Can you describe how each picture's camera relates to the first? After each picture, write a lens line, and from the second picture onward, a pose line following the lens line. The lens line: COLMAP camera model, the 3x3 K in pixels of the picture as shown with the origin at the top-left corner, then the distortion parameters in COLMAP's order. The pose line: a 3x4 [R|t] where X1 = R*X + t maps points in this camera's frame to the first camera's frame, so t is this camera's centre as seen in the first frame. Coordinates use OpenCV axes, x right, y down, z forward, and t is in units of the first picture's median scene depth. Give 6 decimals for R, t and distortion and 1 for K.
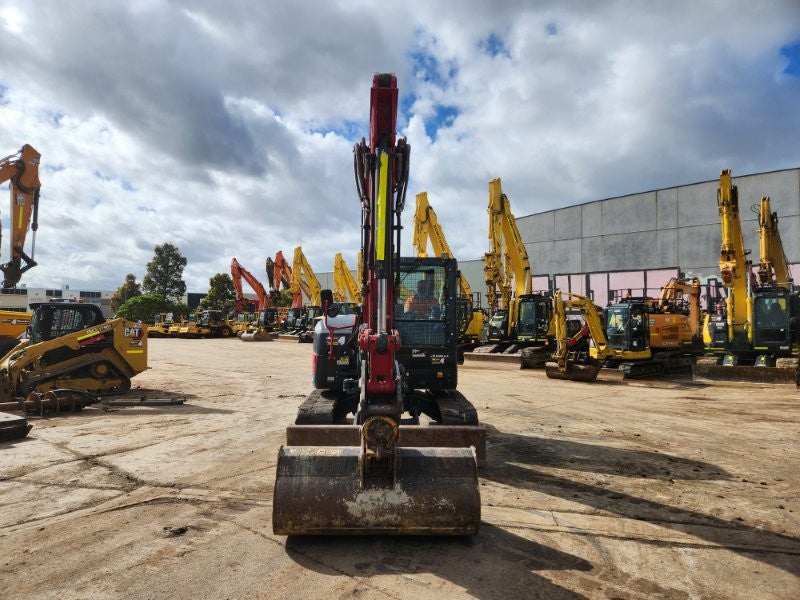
lens RADIAL K [[529.3, 0, 388.5], [0, 529.3, 308.4], [0, 0, 1]] dist [0.075534, -0.061779]
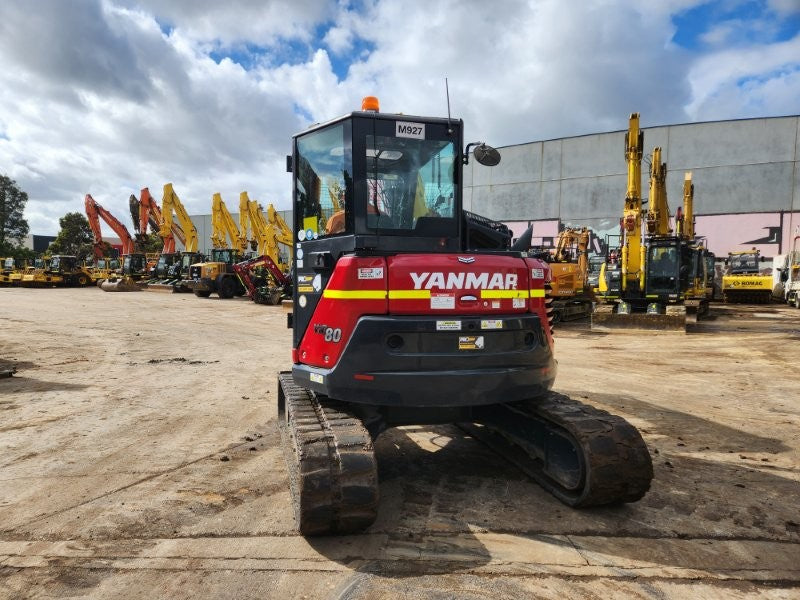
lens RADIAL K [[529.3, 0, 384.5], [0, 529.3, 310.3], [0, 0, 1]] dist [0.075534, -0.061779]
pose [[0.977891, -0.010995, 0.208826, -0.016269], [-0.009797, 0.995111, 0.098274, 0.003599], [-0.208886, -0.098147, 0.973002, 0.085145]]
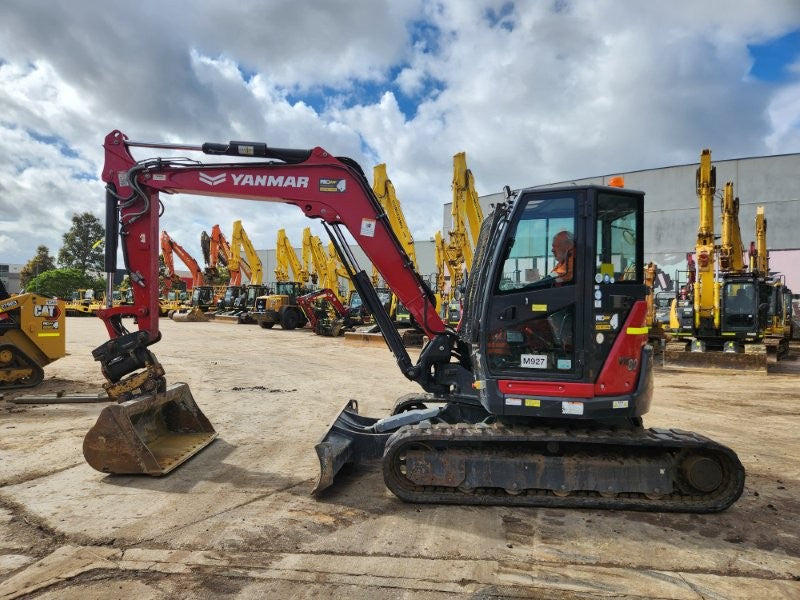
lens RADIAL K [[529.3, 0, 390.9], [0, 529.3, 308.9], [0, 0, 1]] dist [0.075534, -0.061779]
pose [[0.992252, 0.012393, 0.123625, -0.036063], [-0.016852, 0.999242, 0.035093, 0.002417], [-0.123097, -0.036904, 0.991708, 0.076021]]
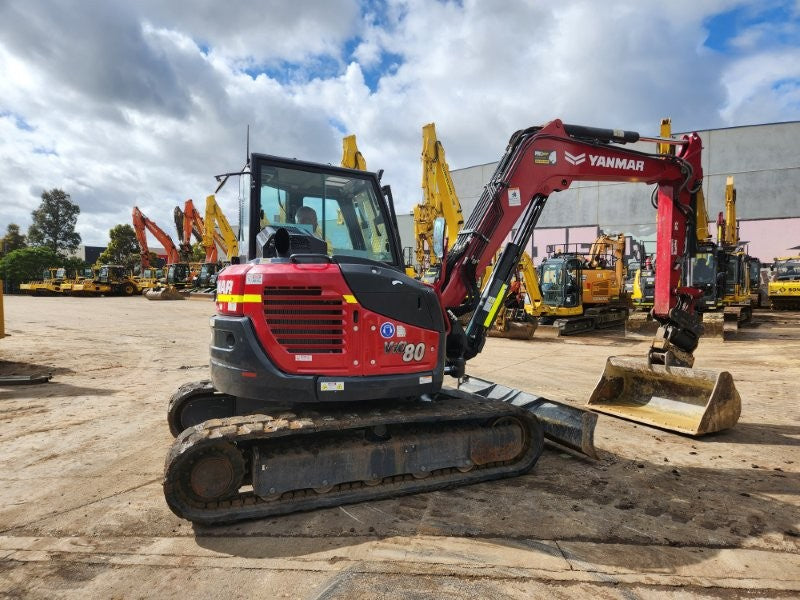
lens RADIAL K [[529.3, 0, 399.6], [0, 529.3, 303.1], [0, 0, 1]] dist [0.075534, -0.061779]
pose [[0.986860, -0.008162, 0.161372, -0.002419], [-0.003307, 0.997494, 0.070678, 0.003451], [-0.161544, -0.070283, 0.984360, 0.077633]]
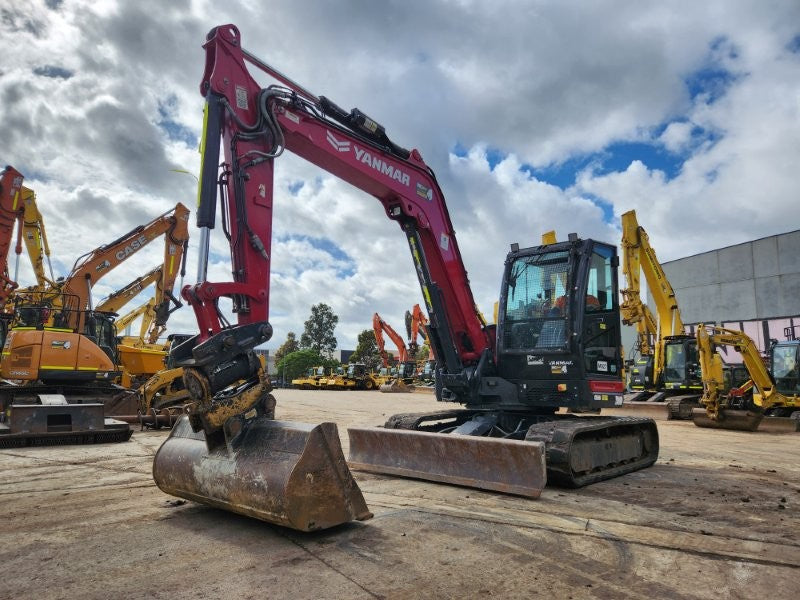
lens RADIAL K [[529.3, 0, 402.0], [0, 529.3, 302.4], [0, 0, 1]] dist [0.075534, -0.061779]
pose [[0.967497, -0.028116, -0.251315, 0.052834], [-0.003173, 0.992372, -0.123235, 0.033161], [0.252863, 0.120027, 0.960028, 0.021806]]
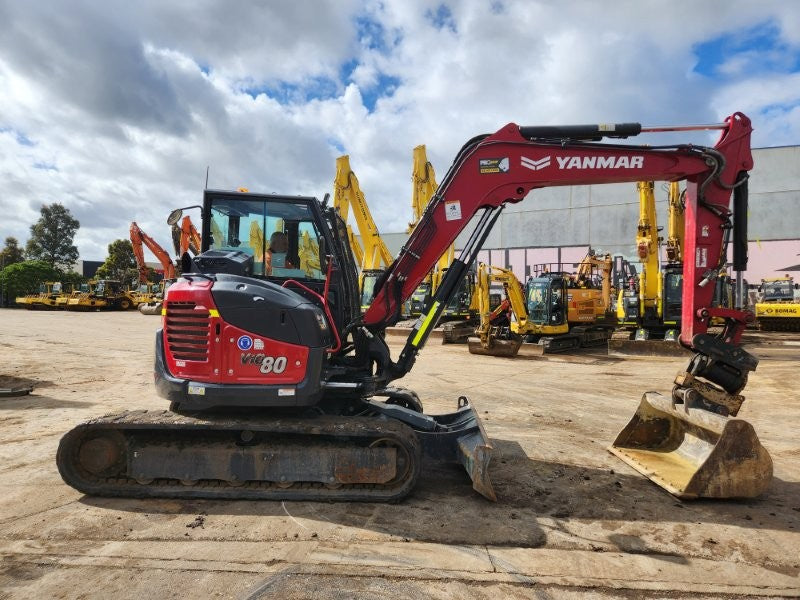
lens RADIAL K [[529.3, 0, 402.2], [0, 529.3, 298.3], [0, 0, 1]] dist [0.075534, -0.061779]
pose [[0.985790, 0.008004, 0.167792, 0.013022], [-0.013202, 0.999466, 0.029887, 0.002574], [-0.167464, -0.031678, 0.985369, 0.063425]]
